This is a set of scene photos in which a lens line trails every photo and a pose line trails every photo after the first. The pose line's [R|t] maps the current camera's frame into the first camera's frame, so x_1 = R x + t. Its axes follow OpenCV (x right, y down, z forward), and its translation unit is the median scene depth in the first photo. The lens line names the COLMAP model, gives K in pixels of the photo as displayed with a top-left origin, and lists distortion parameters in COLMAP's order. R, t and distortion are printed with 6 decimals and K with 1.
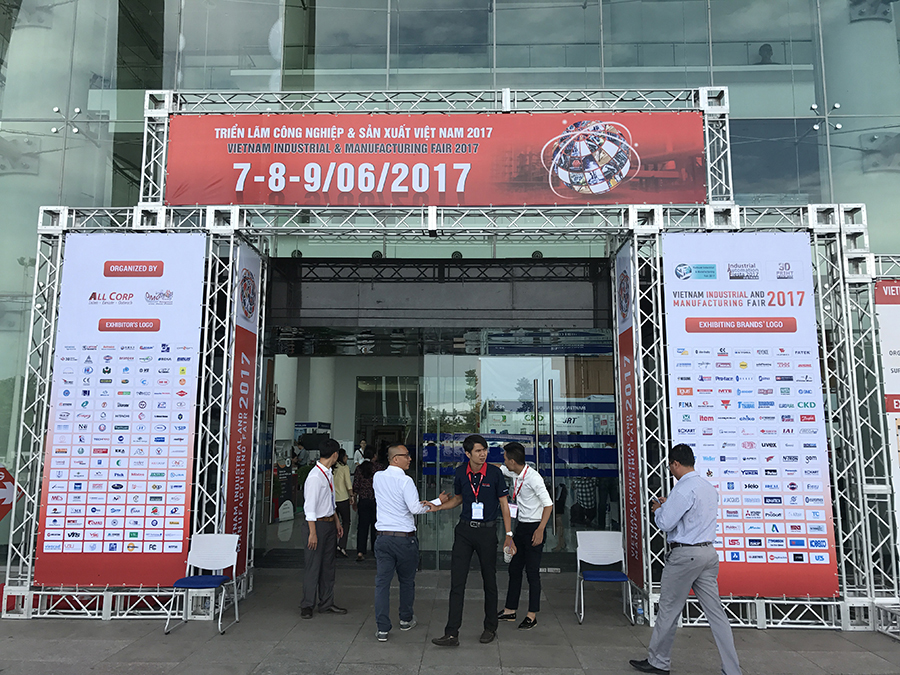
lens RADIAL K [[760.5, 0, 449.9], [0, 760.5, 337.4], [0, 0, 1]] dist [0.062828, -0.049234]
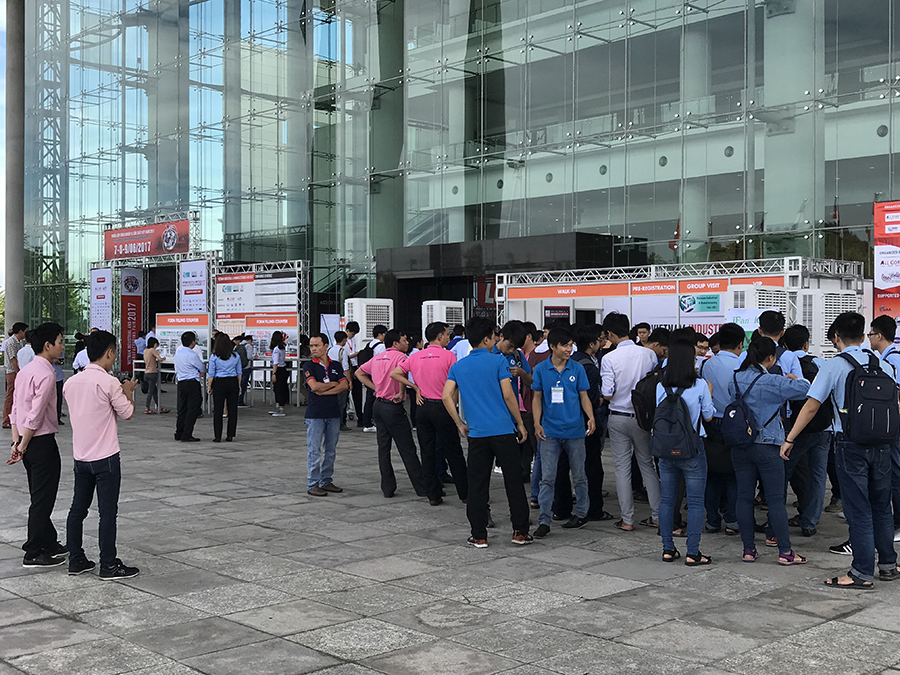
lens RADIAL K [[1125.4, 0, 450.0], [0, 1125.4, 337.6], [0, 0, 1]] dist [-0.000232, 0.000000]
pose [[0.715253, -0.002234, -0.698862, 4.265919], [0.113881, 0.987002, 0.113397, -0.229880], [0.689525, -0.160695, 0.706210, -1.523636]]
